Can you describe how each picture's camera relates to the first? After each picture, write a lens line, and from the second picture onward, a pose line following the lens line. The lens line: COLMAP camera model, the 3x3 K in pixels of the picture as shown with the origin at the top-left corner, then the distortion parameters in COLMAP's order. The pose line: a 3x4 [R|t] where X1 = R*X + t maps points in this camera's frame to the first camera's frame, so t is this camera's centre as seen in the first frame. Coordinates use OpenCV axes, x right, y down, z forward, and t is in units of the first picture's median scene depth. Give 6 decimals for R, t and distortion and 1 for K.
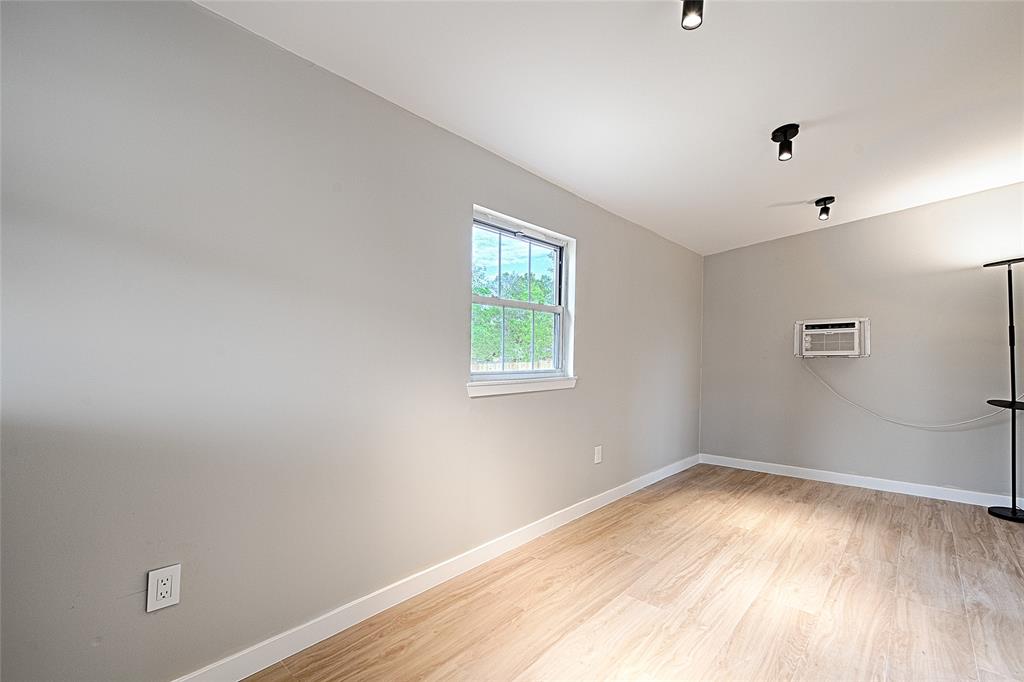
lens RADIAL K [[465.8, 0, 515.6], [0, 465.8, 336.8], [0, 0, 1]] dist [0.010563, 0.000085]
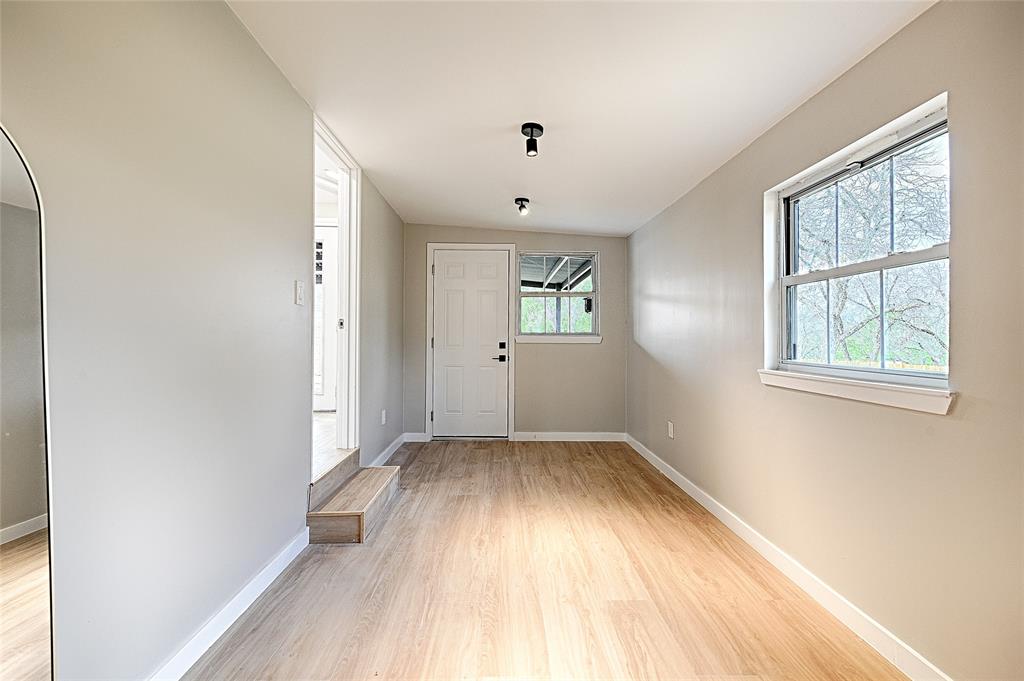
lens RADIAL K [[418.7, 0, 512.0], [0, 418.7, 340.5], [0, 0, 1]] dist [-0.002118, -0.000340]
pose [[-0.738368, -0.010313, -0.674320, 1.077521], [0.011314, 0.999553, -0.027677, 0.068596], [0.674303, -0.028065, -0.737921, 1.568517]]
